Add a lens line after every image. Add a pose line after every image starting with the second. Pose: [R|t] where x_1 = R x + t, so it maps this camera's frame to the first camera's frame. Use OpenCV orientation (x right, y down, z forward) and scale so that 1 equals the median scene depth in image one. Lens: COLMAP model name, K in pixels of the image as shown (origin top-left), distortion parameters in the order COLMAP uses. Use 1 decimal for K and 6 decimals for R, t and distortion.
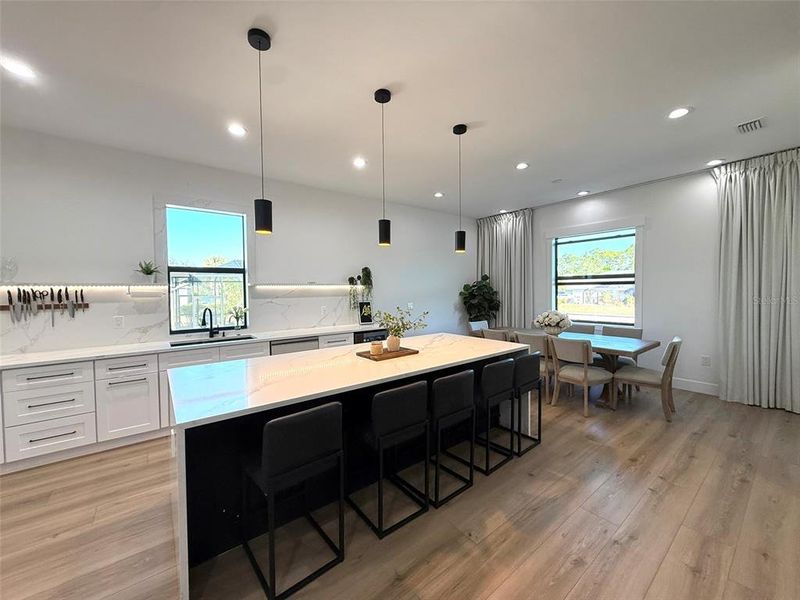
lens RADIAL K [[316.2, 0, 398.8], [0, 316.2, 299.0], [0, 0, 1]] dist [0.000062, -0.000257]
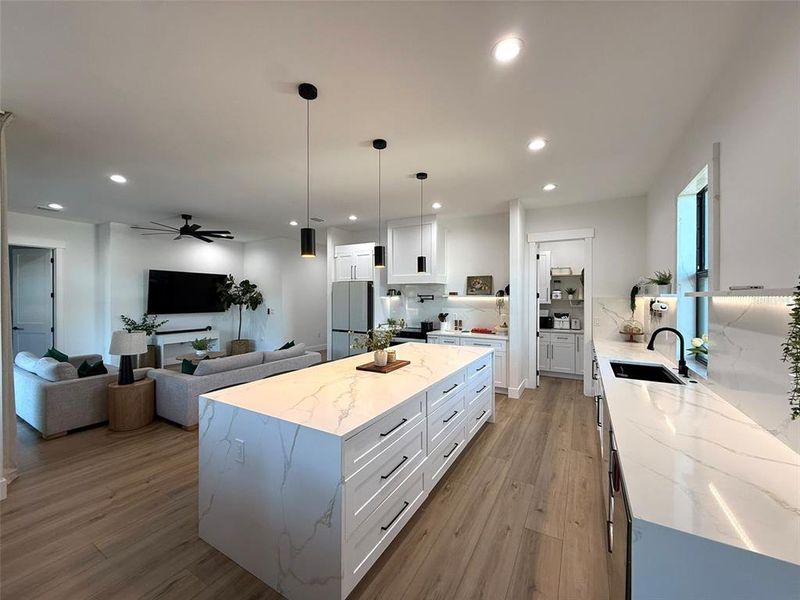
lens RADIAL K [[317.0, 0, 399.4], [0, 317.0, 298.2], [0, 0, 1]] dist [0.003242, 0.000055]
pose [[-0.928755, 0.011511, -0.370516, 0.224166], [-0.001622, 0.999382, 0.035115, -0.063992], [0.370691, 0.033214, -0.928162, 1.436993]]
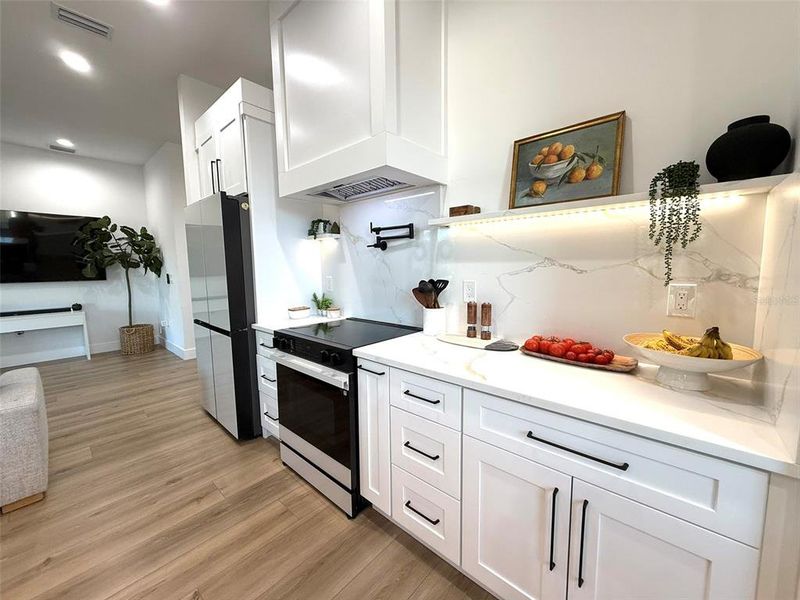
lens RADIAL K [[317.0, 0, 399.4], [0, 317.0, 298.2], [0, 0, 1]] dist [0.003242, 0.000055]
pose [[-0.984582, 0.042539, -0.169675, -0.434740], [0.020055, 0.991035, 0.132086, 0.029671], [0.173772, 0.126646, -0.976608, 0.518041]]
